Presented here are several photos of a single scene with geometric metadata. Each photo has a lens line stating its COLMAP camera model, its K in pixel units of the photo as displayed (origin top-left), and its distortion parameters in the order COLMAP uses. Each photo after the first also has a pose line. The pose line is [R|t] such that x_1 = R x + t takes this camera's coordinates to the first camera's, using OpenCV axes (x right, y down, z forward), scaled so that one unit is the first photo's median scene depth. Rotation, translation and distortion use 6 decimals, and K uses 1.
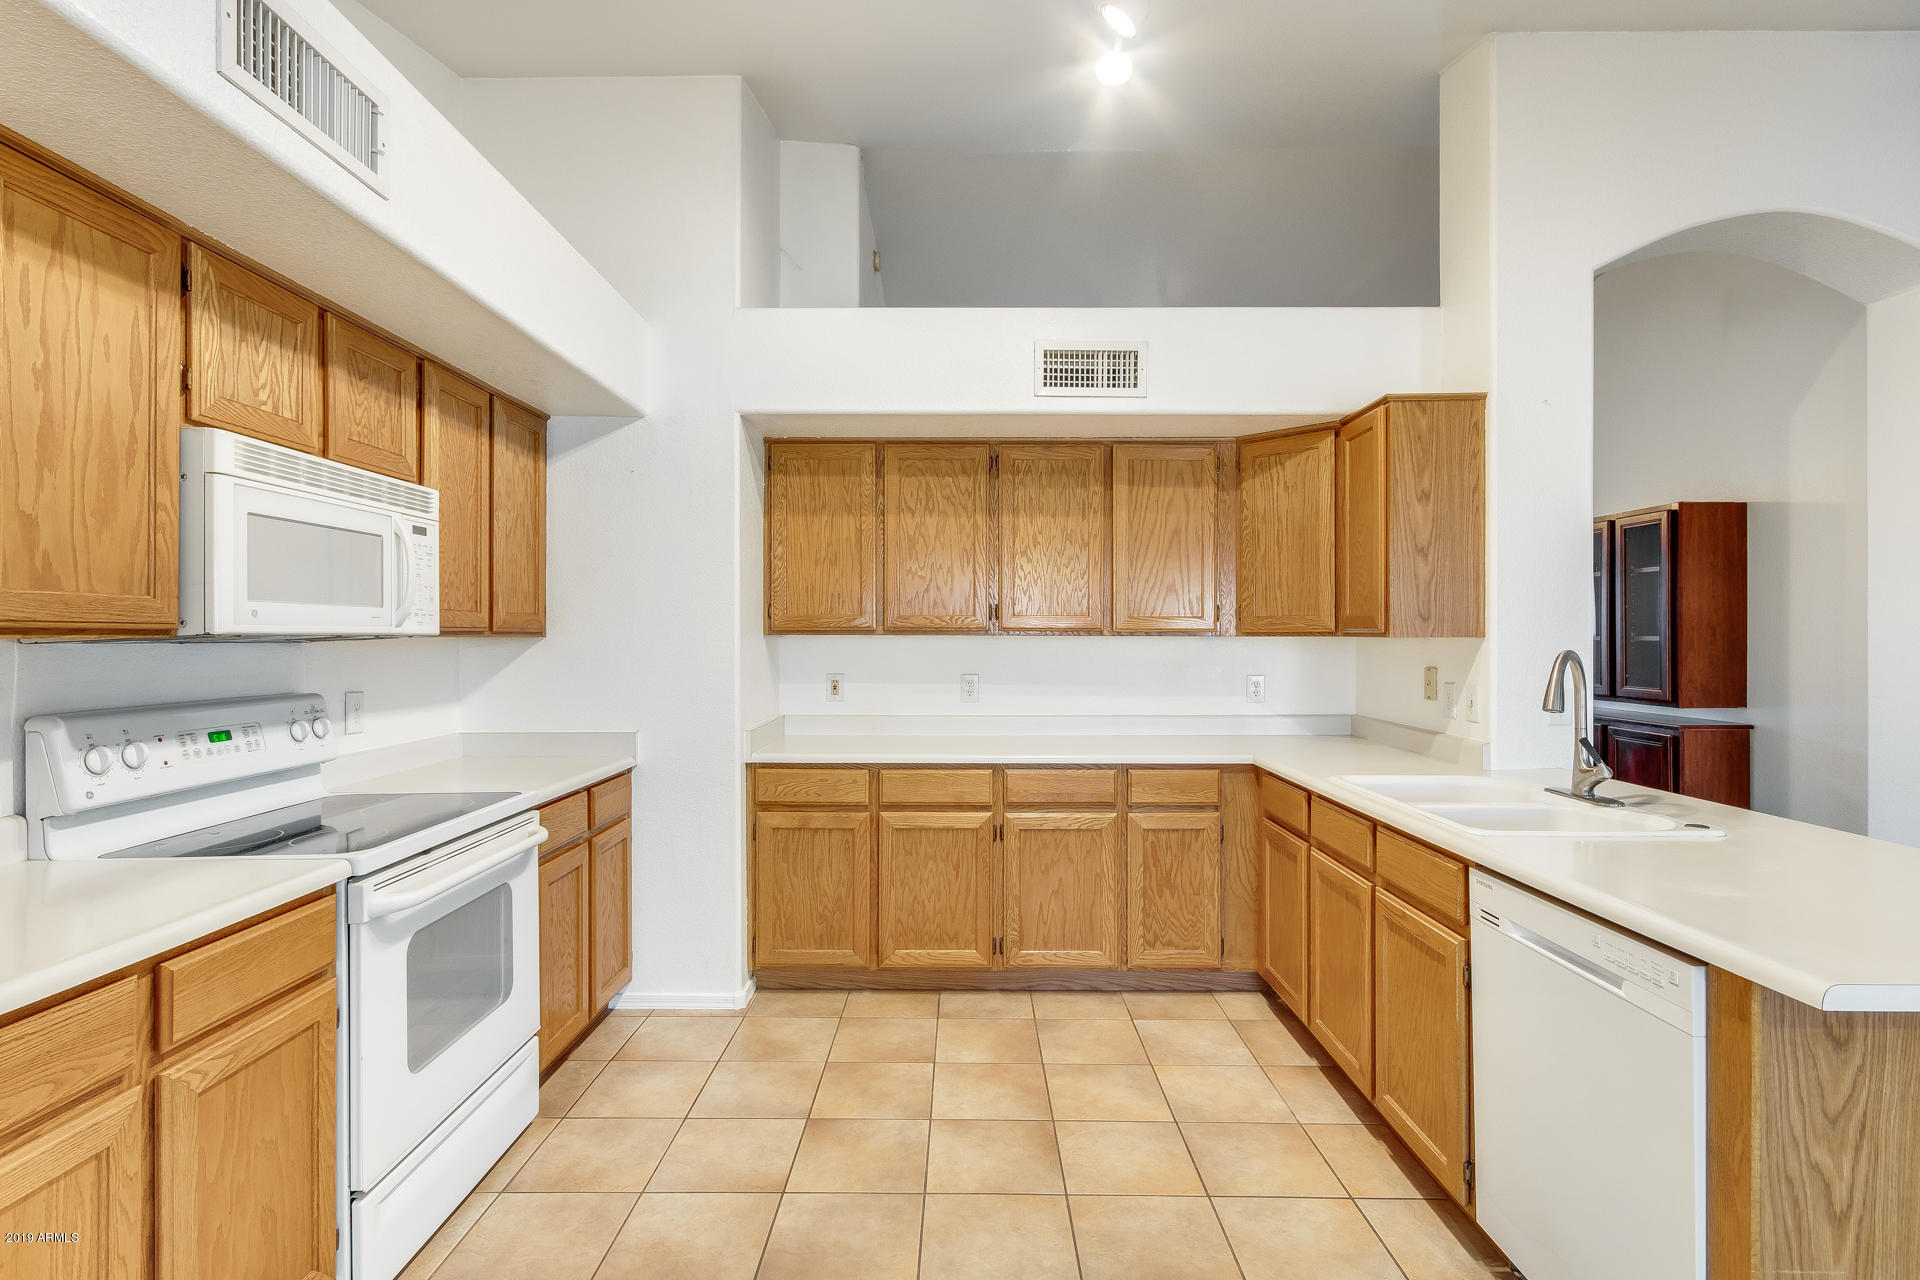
lens RADIAL K [[904.4, 0, 958.2], [0, 904.4, 637.8], [0, 0, 1]] dist [0.003176, -0.001996]
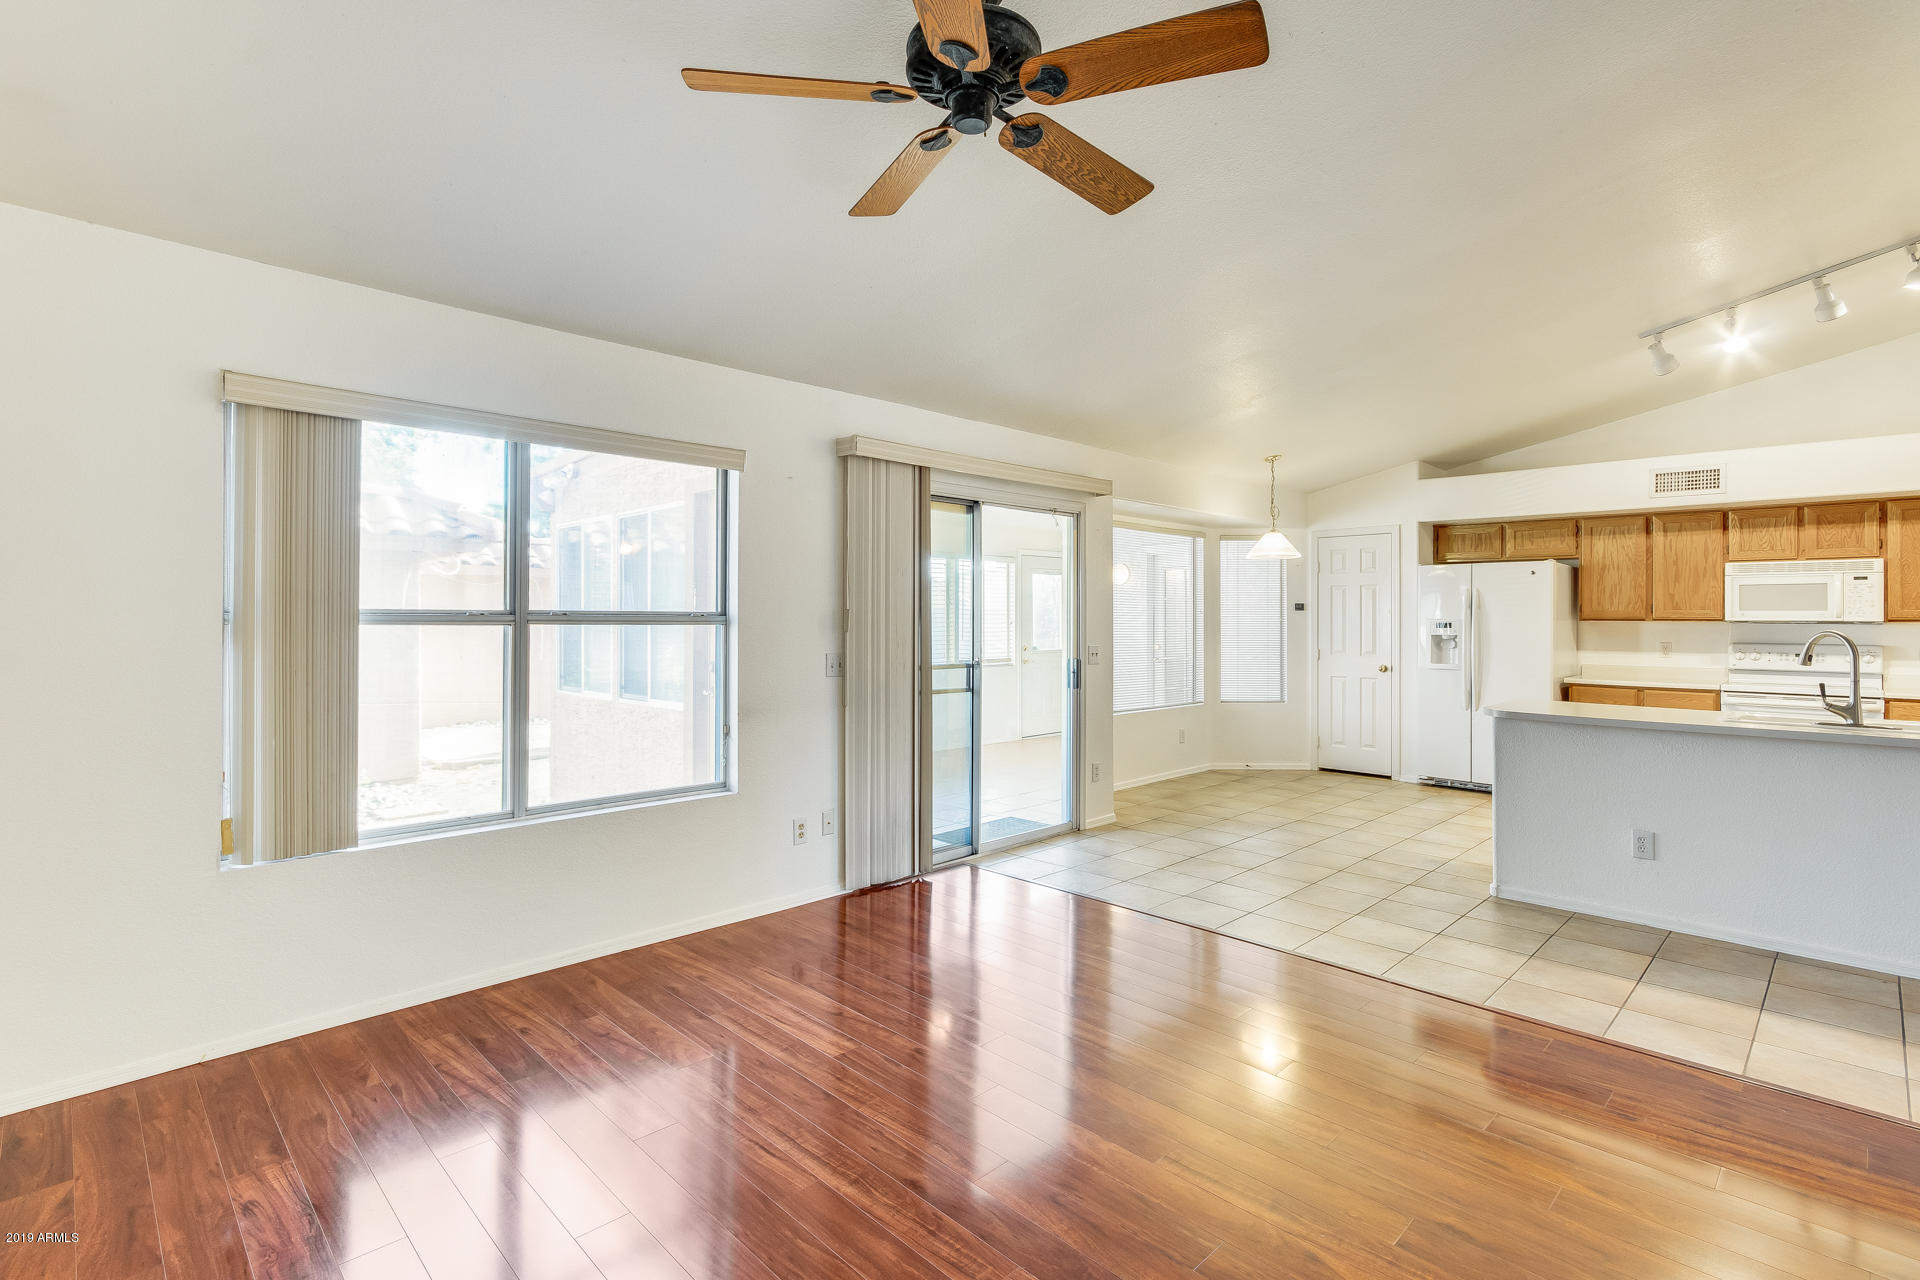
lens RADIAL K [[904.4, 0, 959.0], [0, 904.4, 614.7], [0, 0, 1]] dist [0.003176, -0.001996]
pose [[-0.712043, -0.003303, -0.702128, 3.359286], [-0.004304, 0.999991, -0.000340, -0.010853], [0.702123, 0.002780, -0.712051, 1.232784]]
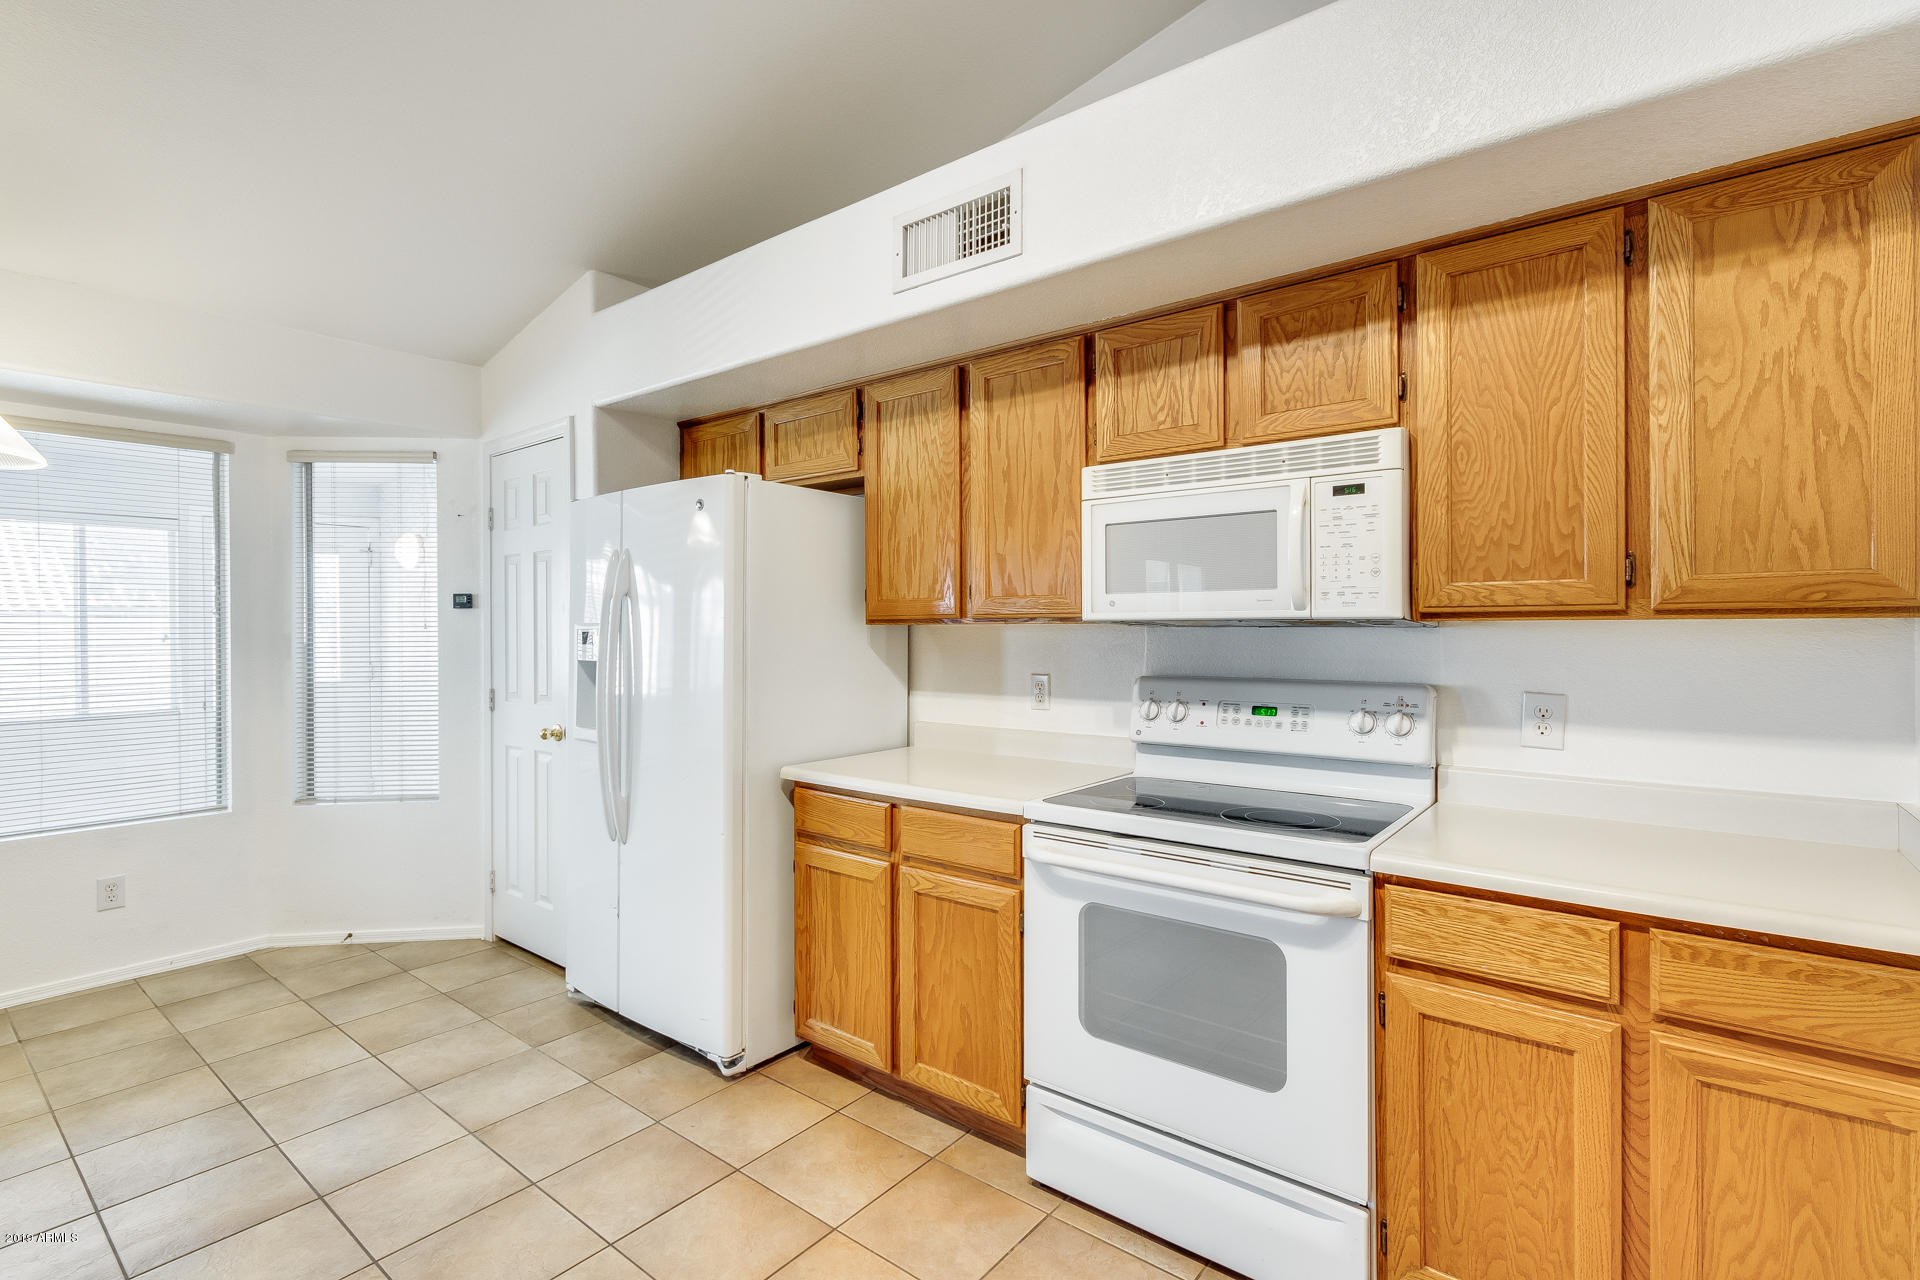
lens RADIAL K [[904.4, 0, 955.2], [0, 904.4, 633.1], [0, 0, 1]] dist [0.003176, -0.001996]
pose [[-0.619563, 0.008200, -0.784904, 0.309172], [0.003121, 0.999963, 0.007984, 0.002921], [0.784941, 0.002497, -0.619566, 1.463233]]
